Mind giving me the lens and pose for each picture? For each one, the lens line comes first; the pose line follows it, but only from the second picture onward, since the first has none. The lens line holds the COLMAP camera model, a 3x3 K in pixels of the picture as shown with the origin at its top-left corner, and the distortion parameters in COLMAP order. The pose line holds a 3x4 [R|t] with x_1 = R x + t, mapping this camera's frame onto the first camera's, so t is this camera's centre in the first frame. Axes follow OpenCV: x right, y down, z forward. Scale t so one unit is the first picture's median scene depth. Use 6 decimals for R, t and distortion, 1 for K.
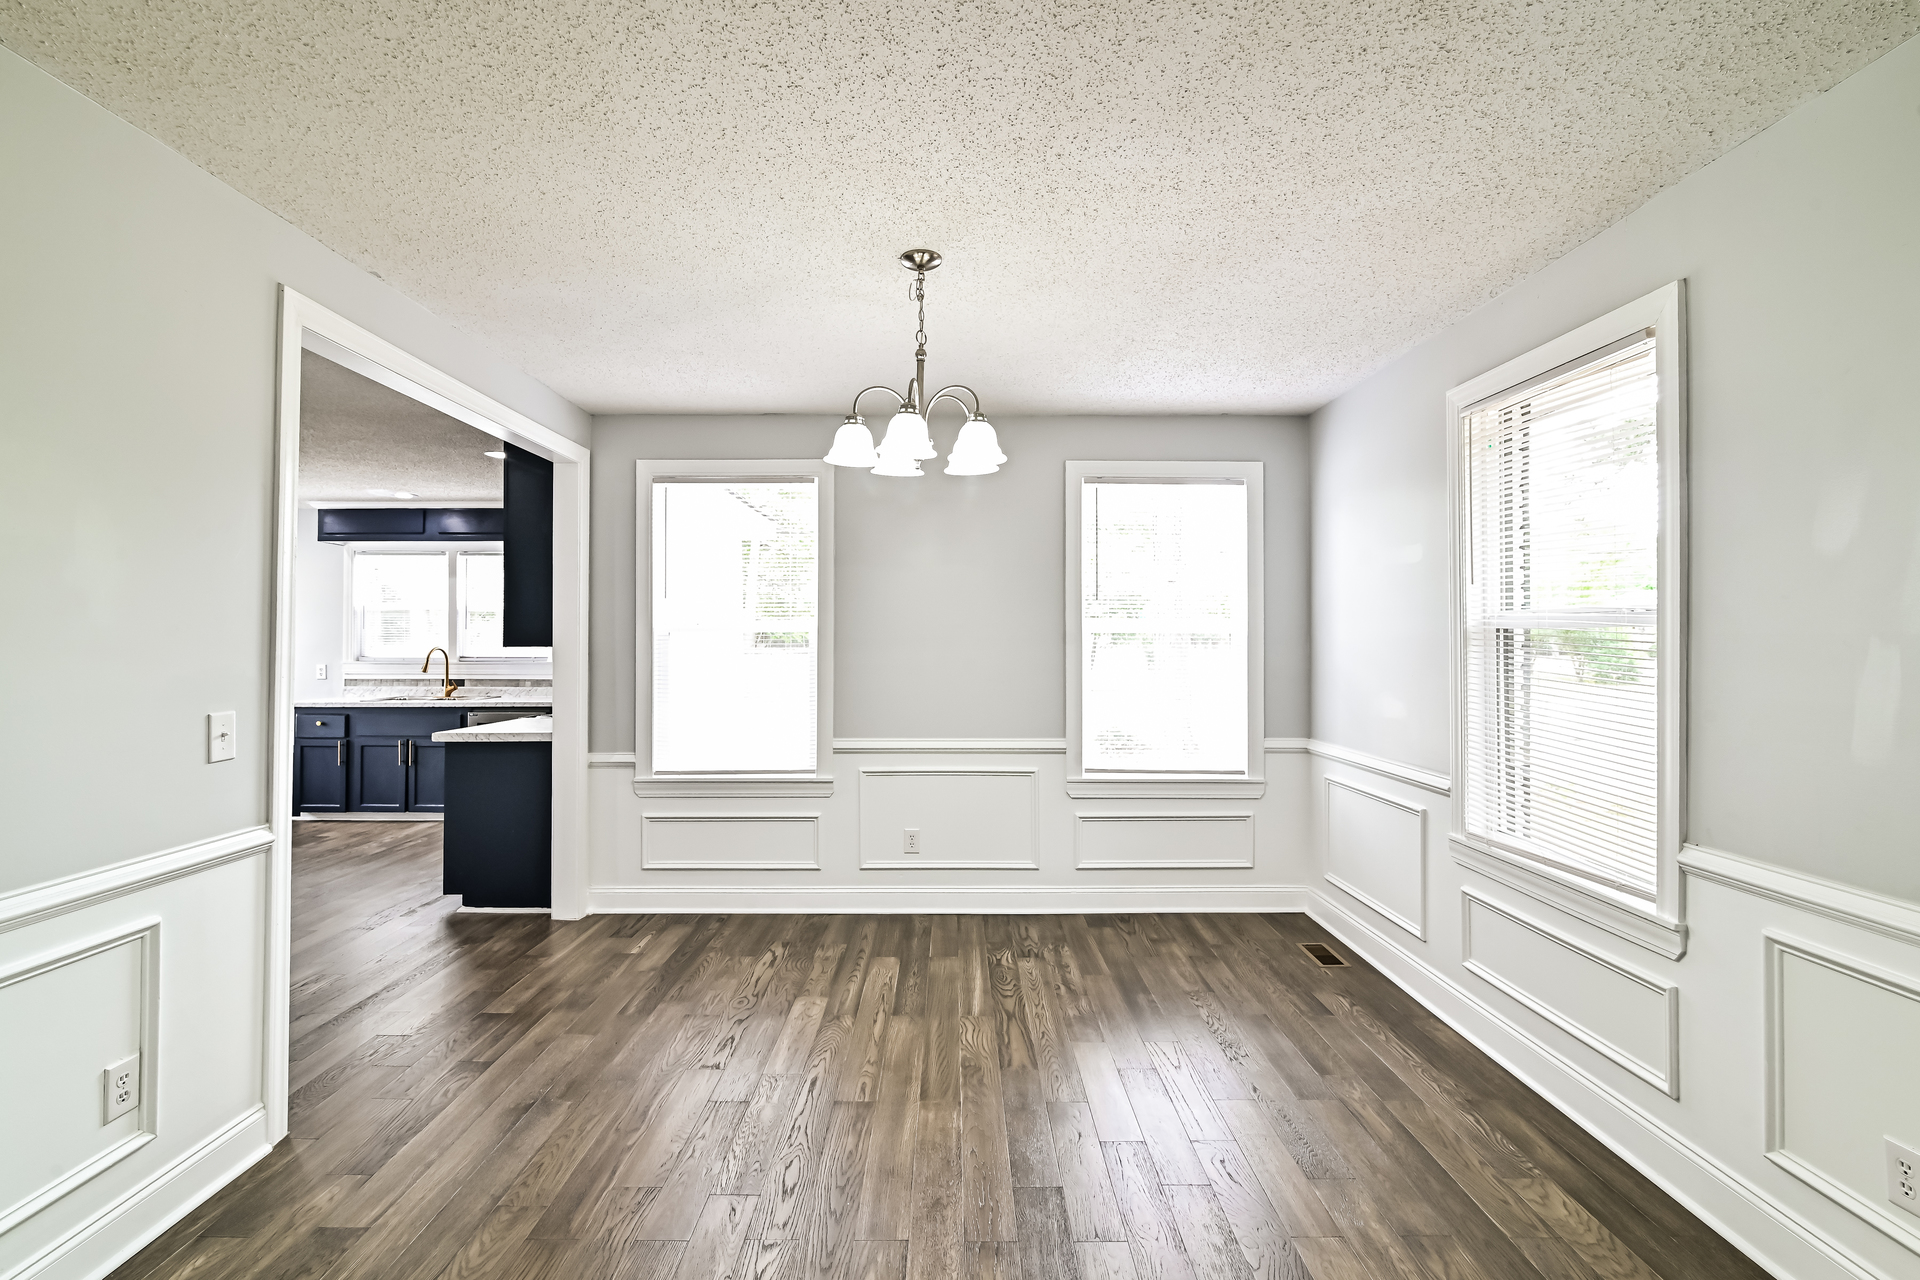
lens RADIAL K [[895.7, 0, 955.0], [0, 895.7, 632.8], [0, 0, 1]] dist [-0.000659, -0.000104]
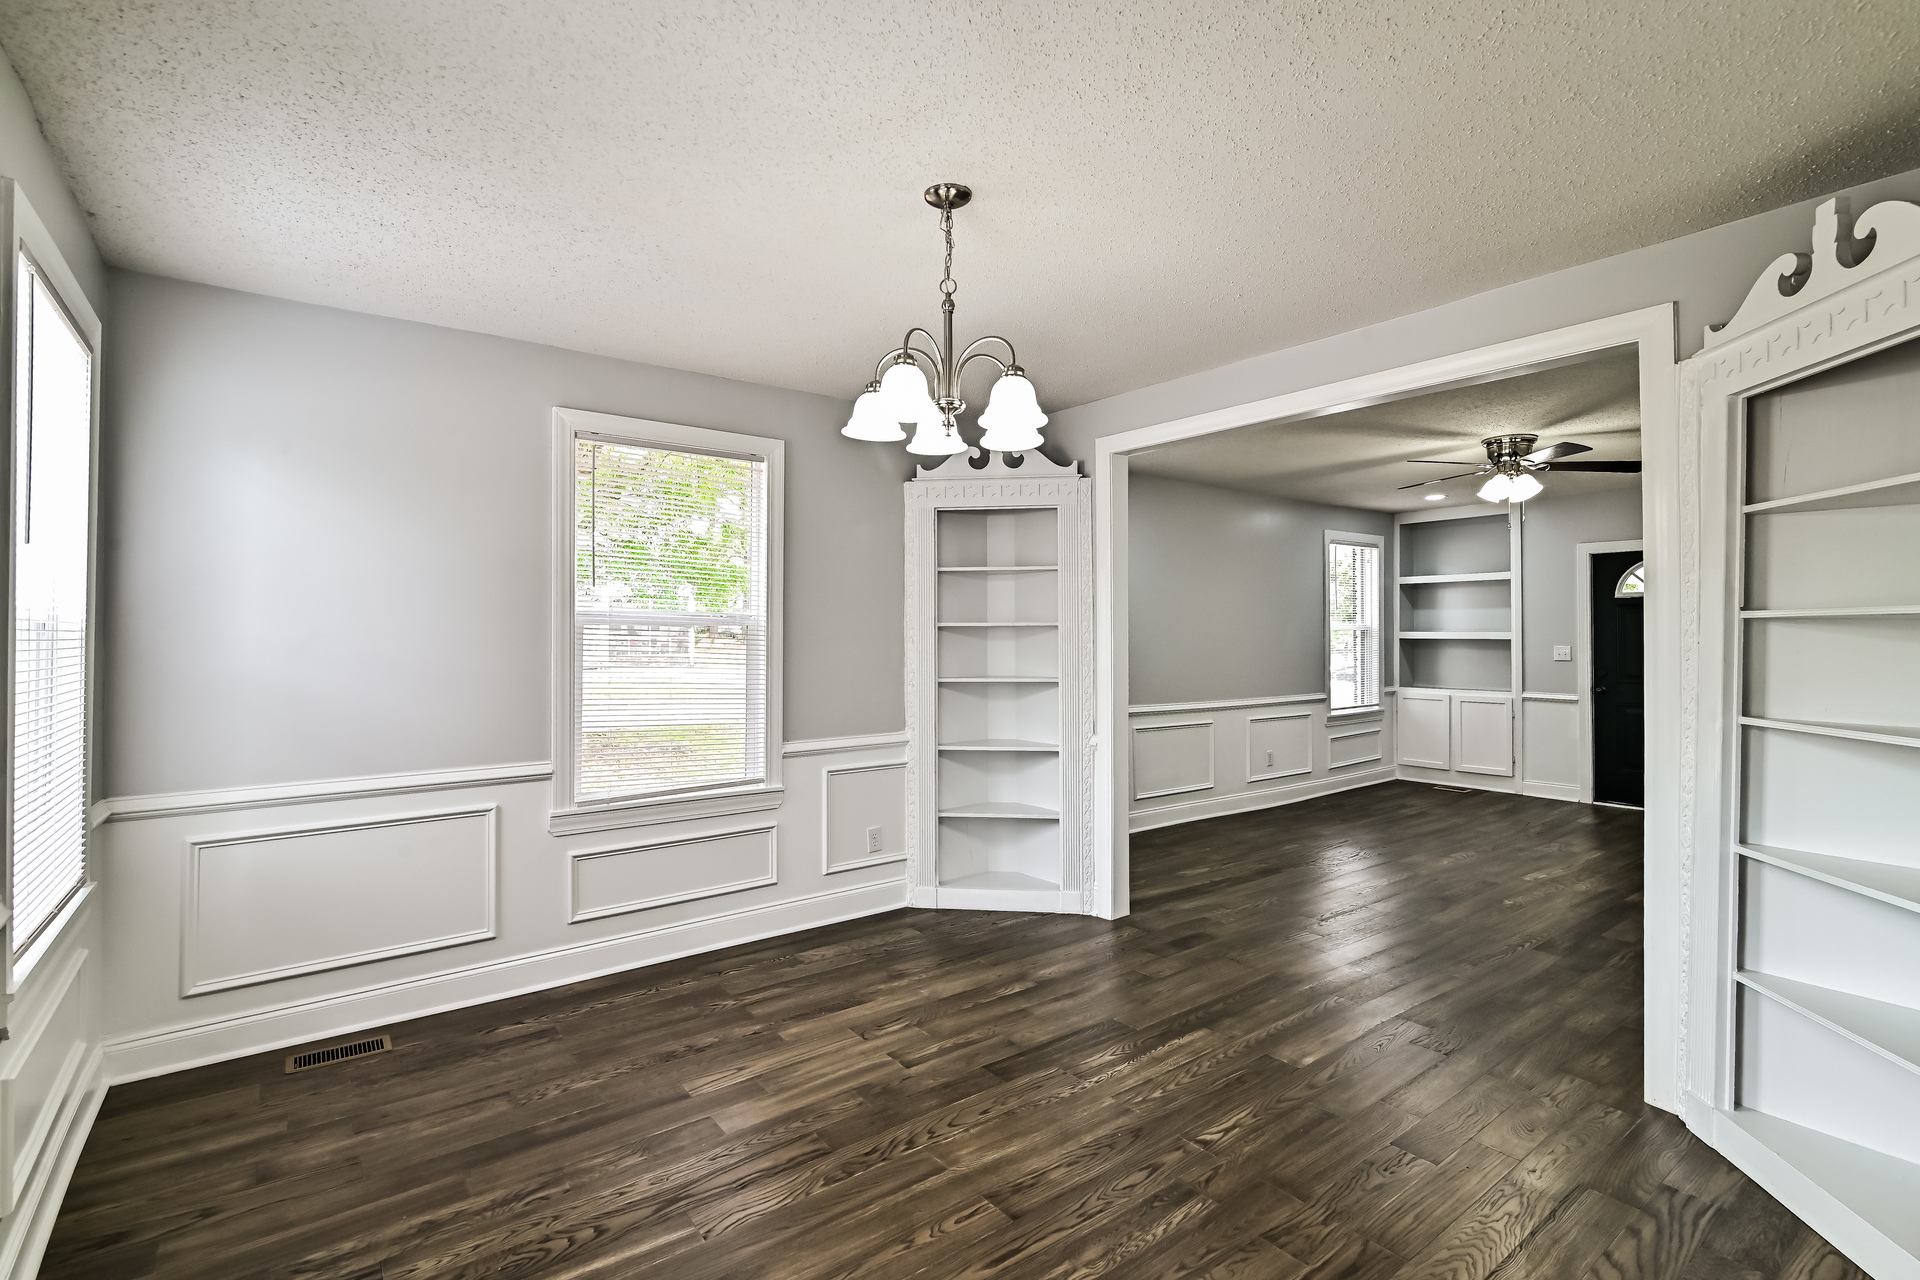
lens RADIAL K [[895.7, 0, 955.0], [0, 895.7, 632.8], [0, 0, 1]] dist [-0.000659, -0.000104]
pose [[-0.613008, -0.001040, 0.790076, -0.670439], [-0.006209, 0.999975, -0.003501, 0.007060], [-0.790053, -0.007052, -0.612999, 1.411456]]
